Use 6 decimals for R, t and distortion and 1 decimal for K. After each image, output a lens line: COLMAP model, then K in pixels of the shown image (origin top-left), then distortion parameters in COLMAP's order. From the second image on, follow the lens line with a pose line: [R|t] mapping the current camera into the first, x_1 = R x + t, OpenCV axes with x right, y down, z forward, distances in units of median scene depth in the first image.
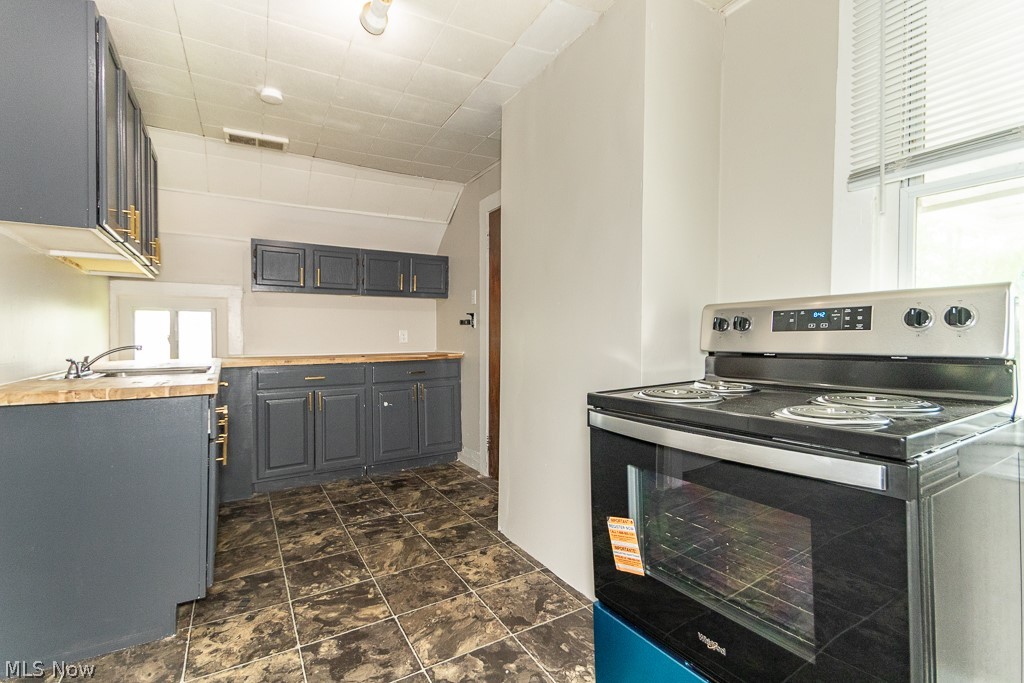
lens RADIAL K [[474.6, 0, 512.0], [0, 474.6, 341.5], [0, 0, 1]] dist [0.083172, -0.032859]
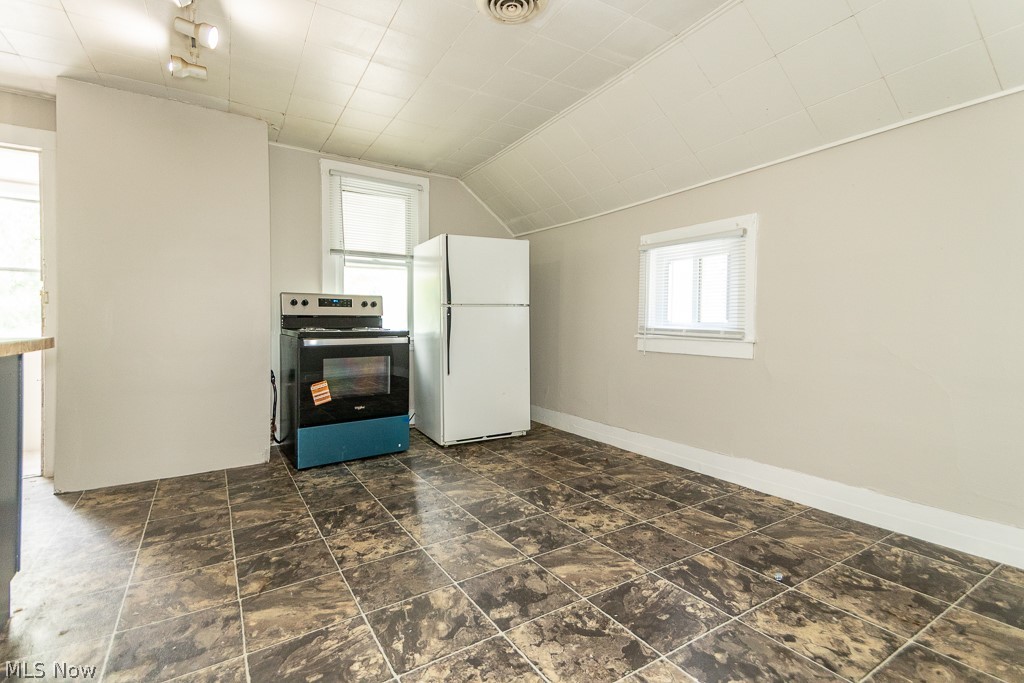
lens RADIAL K [[474.6, 0, 512.0], [0, 474.6, 341.5], [0, 0, 1]] dist [0.083172, -0.032859]
pose [[-0.058601, -0.033794, 0.997709, -1.342707], [0.007058, 0.999388, 0.034266, 0.054247], [-0.998257, 0.009049, -0.058327, 0.112653]]
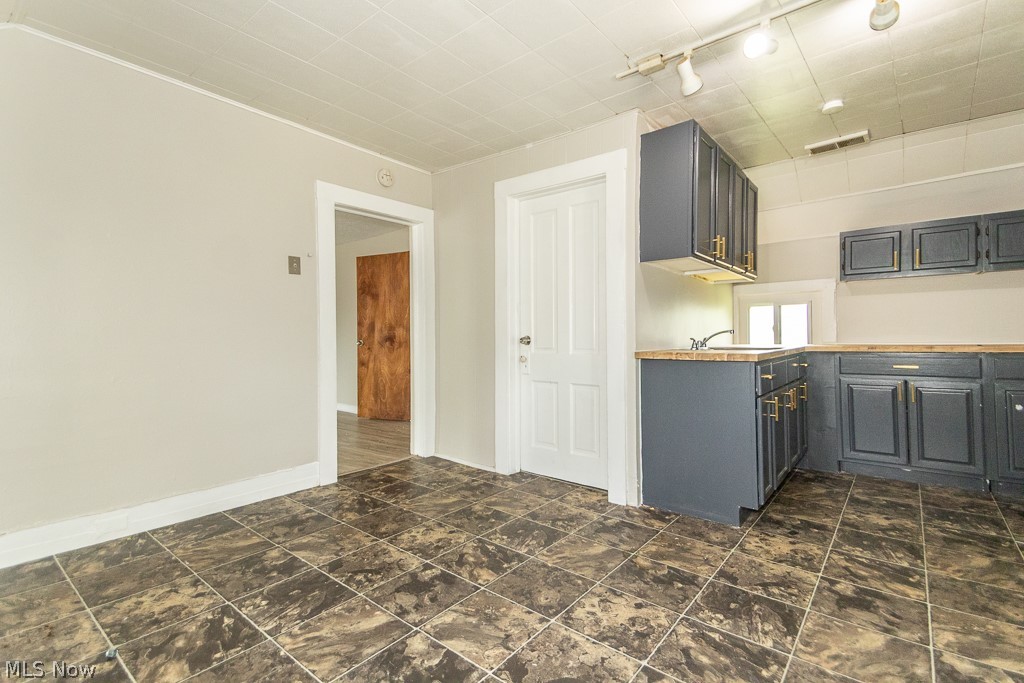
lens RADIAL K [[474.6, 0, 512.0], [0, 474.6, 341.5], [0, 0, 1]] dist [0.083172, -0.032859]
pose [[0.372912, 0.007330, -0.927838, 0.315040], [-0.001523, 0.999972, 0.007287, 0.032844], [0.927865, -0.001305, 0.372913, -0.117162]]
